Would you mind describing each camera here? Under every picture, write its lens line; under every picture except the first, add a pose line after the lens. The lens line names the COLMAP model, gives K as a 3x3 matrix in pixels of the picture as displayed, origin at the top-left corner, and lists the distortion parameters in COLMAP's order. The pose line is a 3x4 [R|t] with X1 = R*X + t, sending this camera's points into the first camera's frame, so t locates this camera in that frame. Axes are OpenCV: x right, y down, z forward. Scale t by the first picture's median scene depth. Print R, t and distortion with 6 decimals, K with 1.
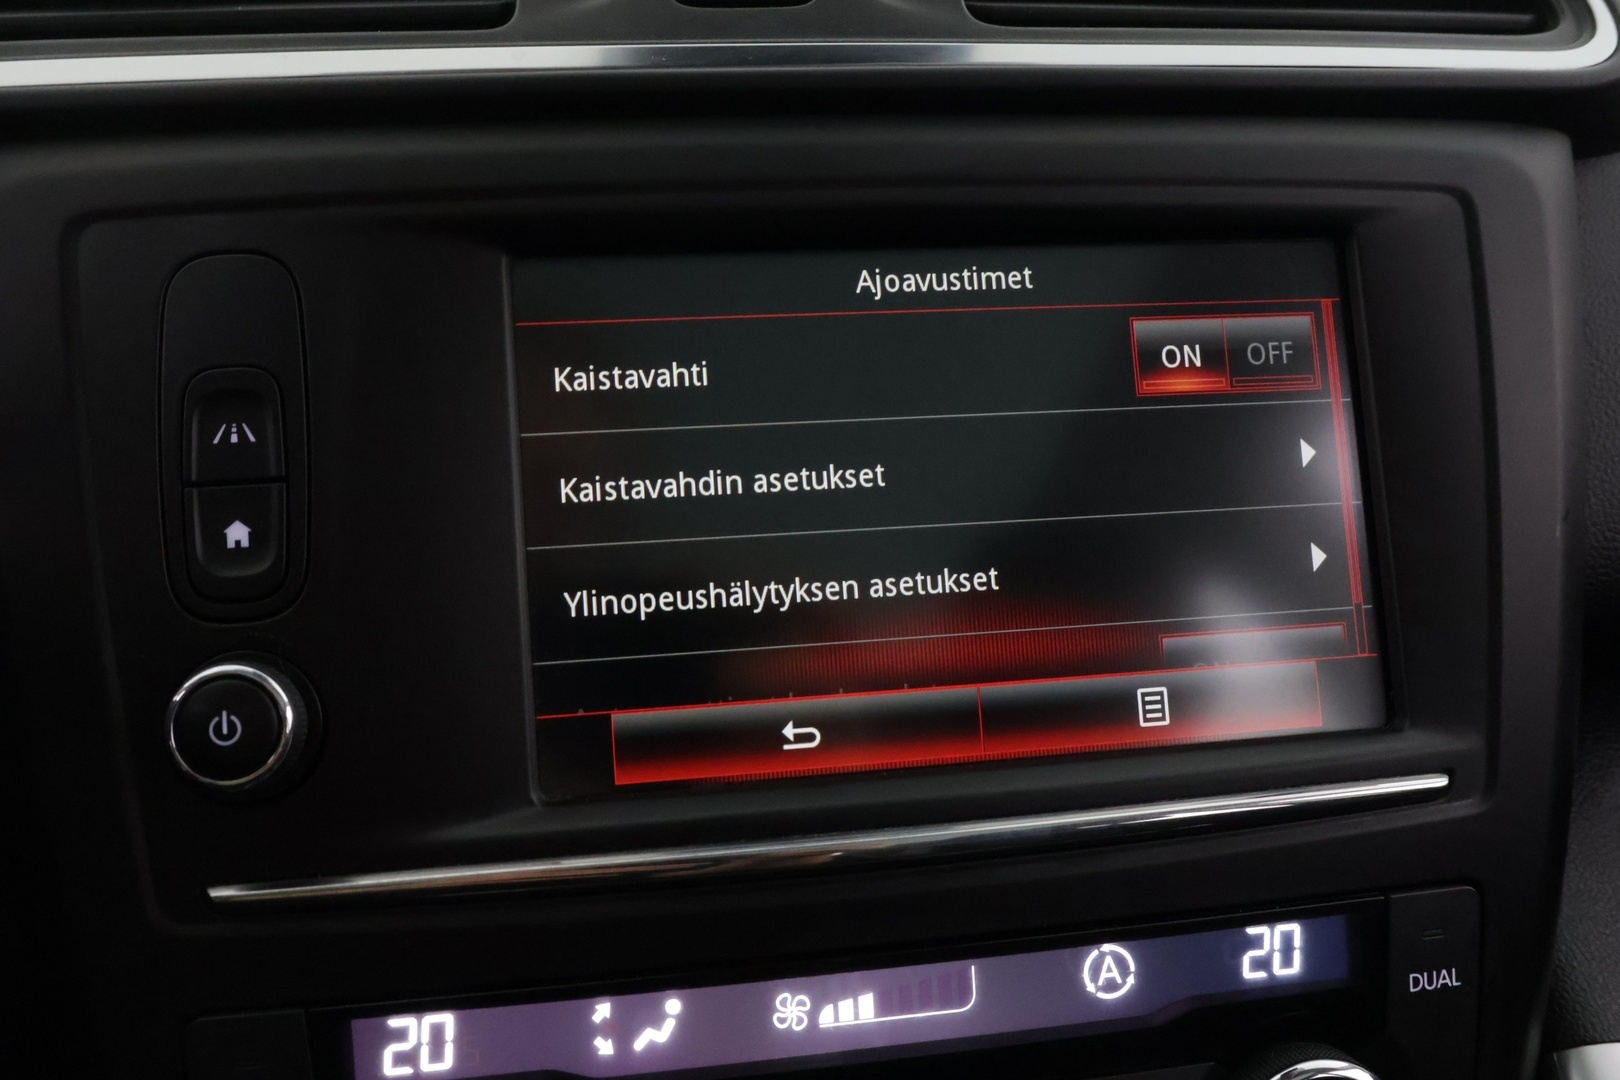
lens RADIAL K [[1354.5, 0, 810.6], [0, 1354.5, 547.3], [0, 0, 1]] dist [-0.041937, 0.040661]
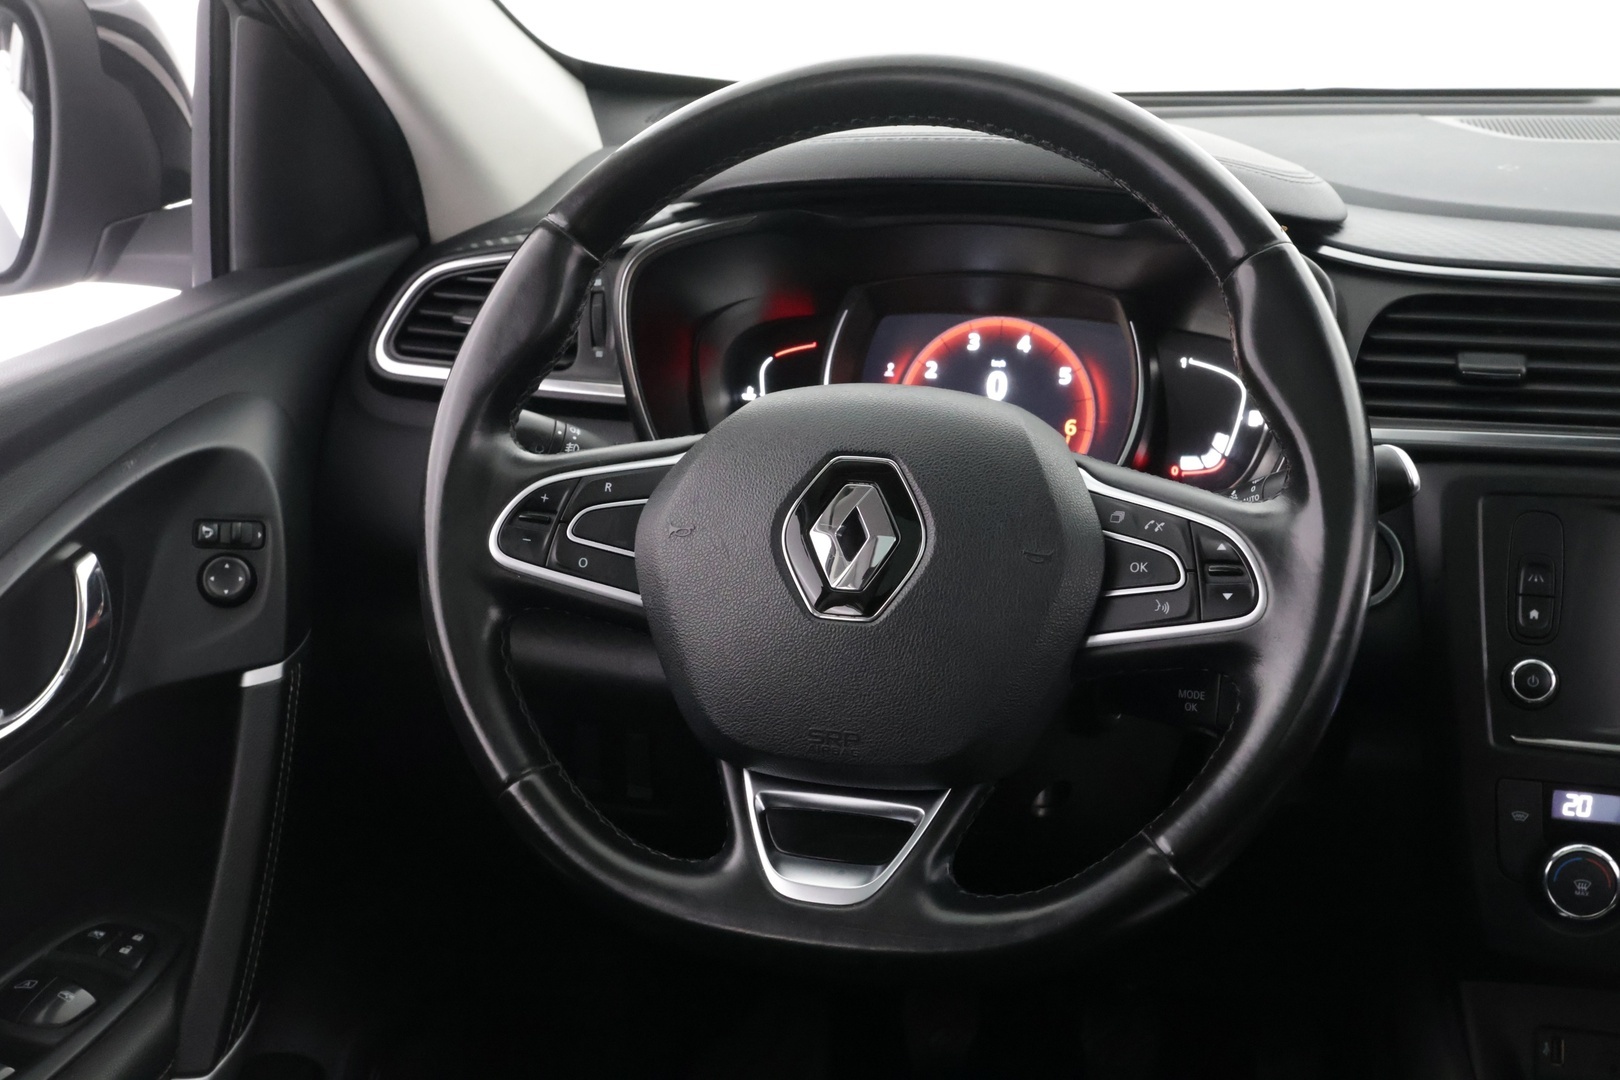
lens RADIAL K [[1926.4, 0, 805.3], [0, 1926.4, 527.0], [0, 0, 1]] dist [-0.000957, 0.000000]
pose [[0.921659, 0.117817, -0.369680, -0.331990], [-0.118023, 0.992764, 0.022148, -0.091302], [0.369614, 0.023218, 0.928895, -3.038539]]
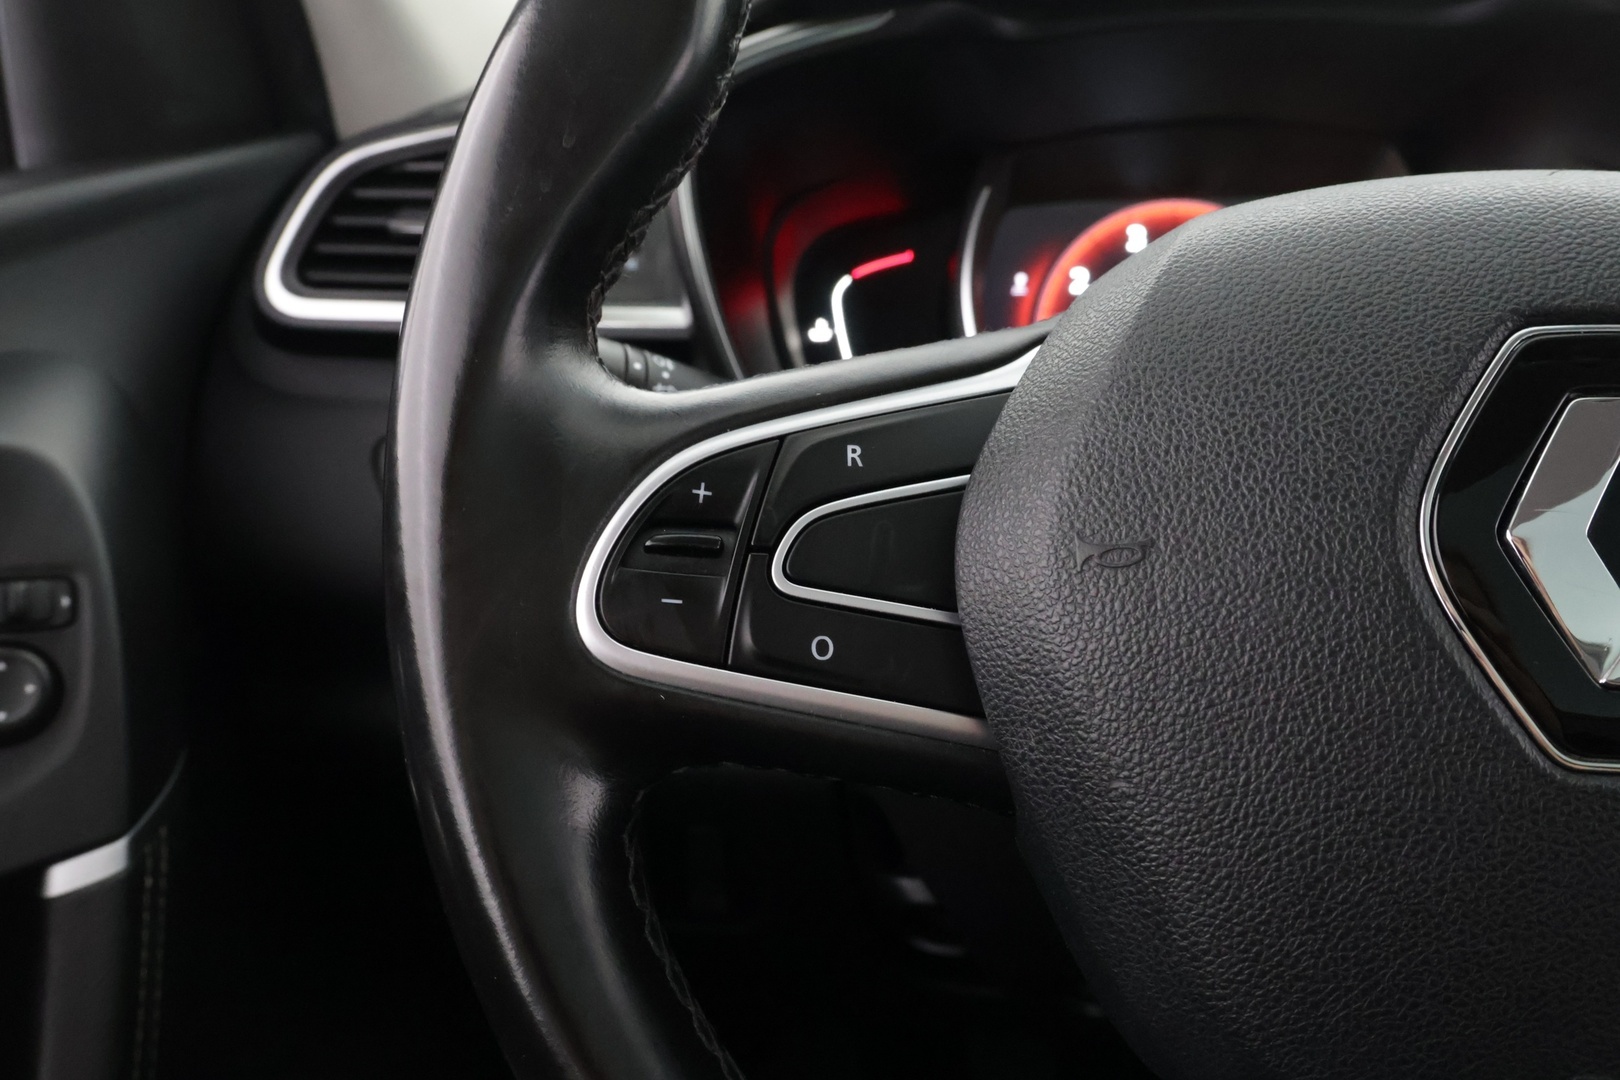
lens RADIAL K [[1354.5, 0, 817.0], [0, 1354.5, 540.6], [0, 0, 1]] dist [-0.041937, 0.040661]
pose [[0.971604, 0.057440, -0.229537, -1.675337], [-0.049567, 0.997973, 0.039925, -0.023222], [0.231364, -0.027414, 0.972481, -1.031357]]
